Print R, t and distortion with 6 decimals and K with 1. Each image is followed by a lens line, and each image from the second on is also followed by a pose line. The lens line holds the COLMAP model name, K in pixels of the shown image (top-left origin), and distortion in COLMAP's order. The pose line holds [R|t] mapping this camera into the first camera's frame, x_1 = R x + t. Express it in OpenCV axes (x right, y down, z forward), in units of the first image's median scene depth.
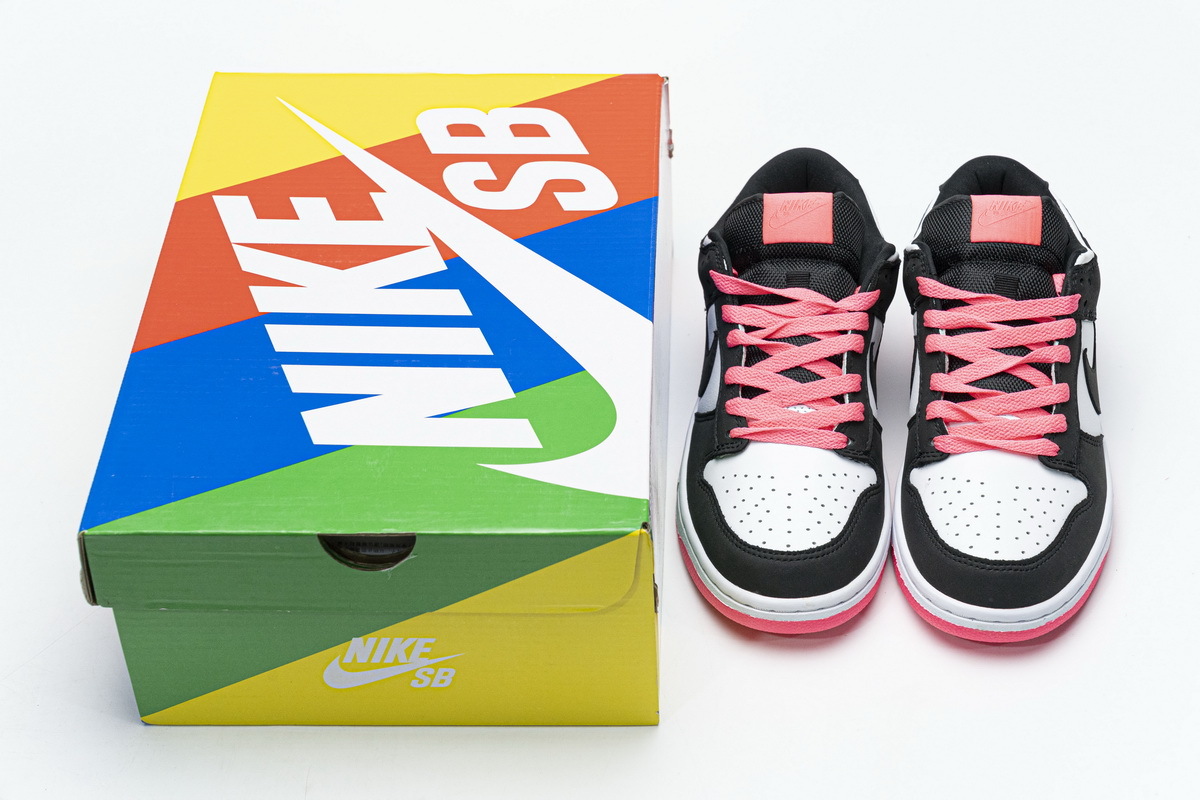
lens RADIAL K [[2327.1, 0, 609.7], [0, 2327.1, 399.6], [0, 0, 1]] dist [0.011419, 0.000000]
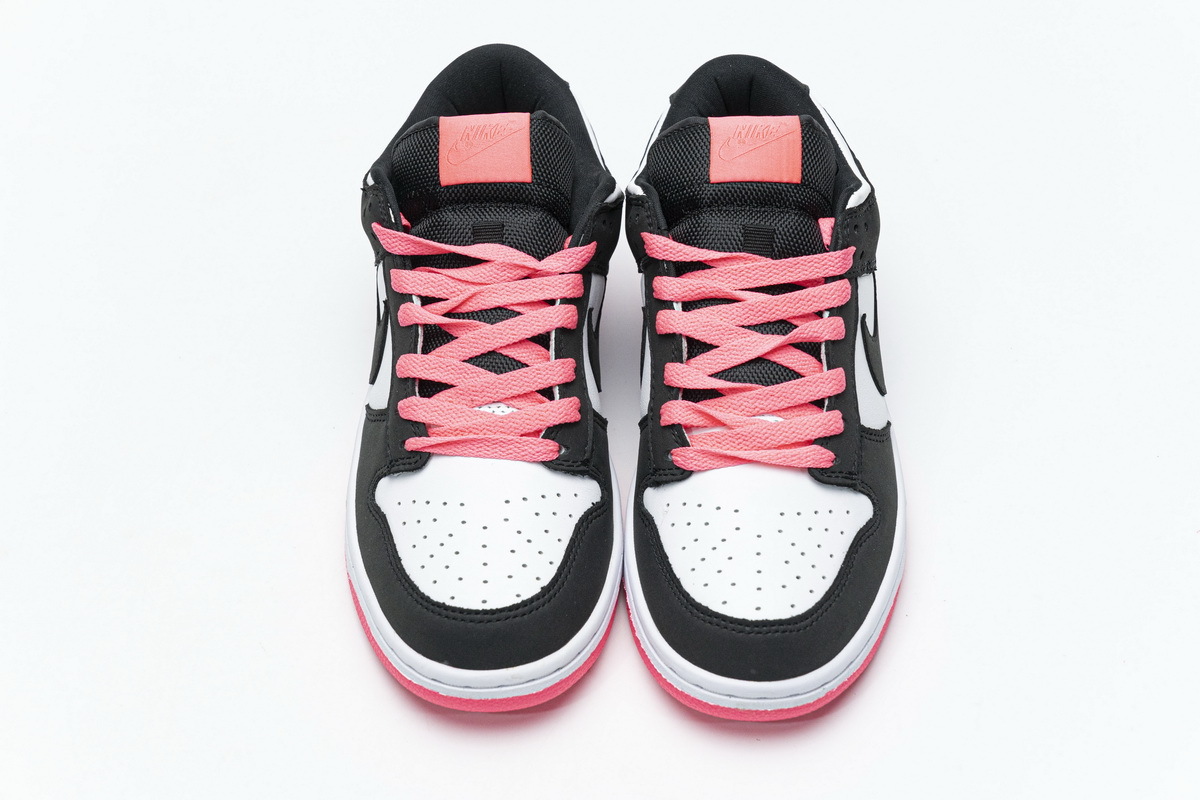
lens RADIAL K [[2327.1, 0, 669.7], [0, 2327.1, 384.7], [0, 0, 1]] dist [0.011419, 0.000000]
pose [[0.991548, -0.049147, 0.120071, 0.048660], [0.039984, 0.996185, 0.077568, -0.061923], [-0.123425, -0.072112, 0.989730, 0.252030]]
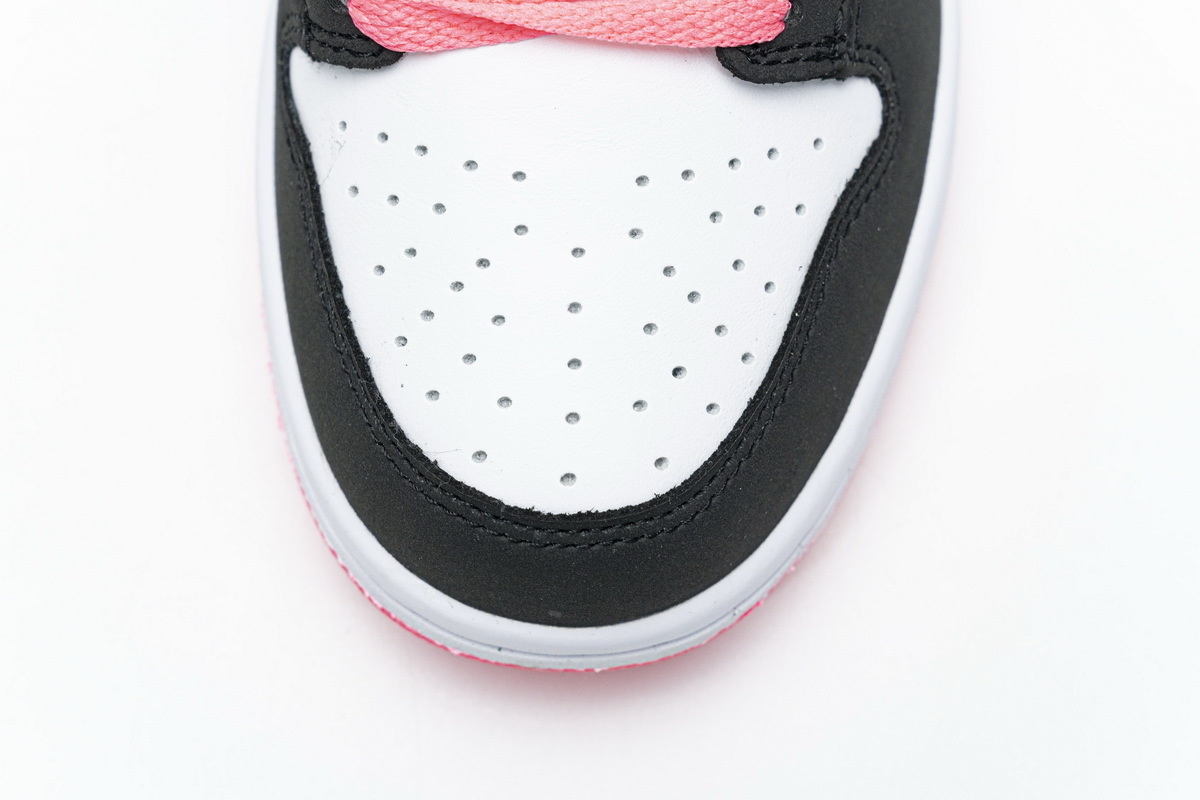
lens RADIAL K [[2327.1, 0, 596.1], [0, 2327.1, 401.5], [0, 0, 1]] dist [0.011419, 0.000000]
pose [[0.992349, -0.094665, 0.079257, 0.139792], [0.034788, 0.830333, 0.556180, -0.094181], [-0.118461, -0.549168, 0.827274, 0.727359]]
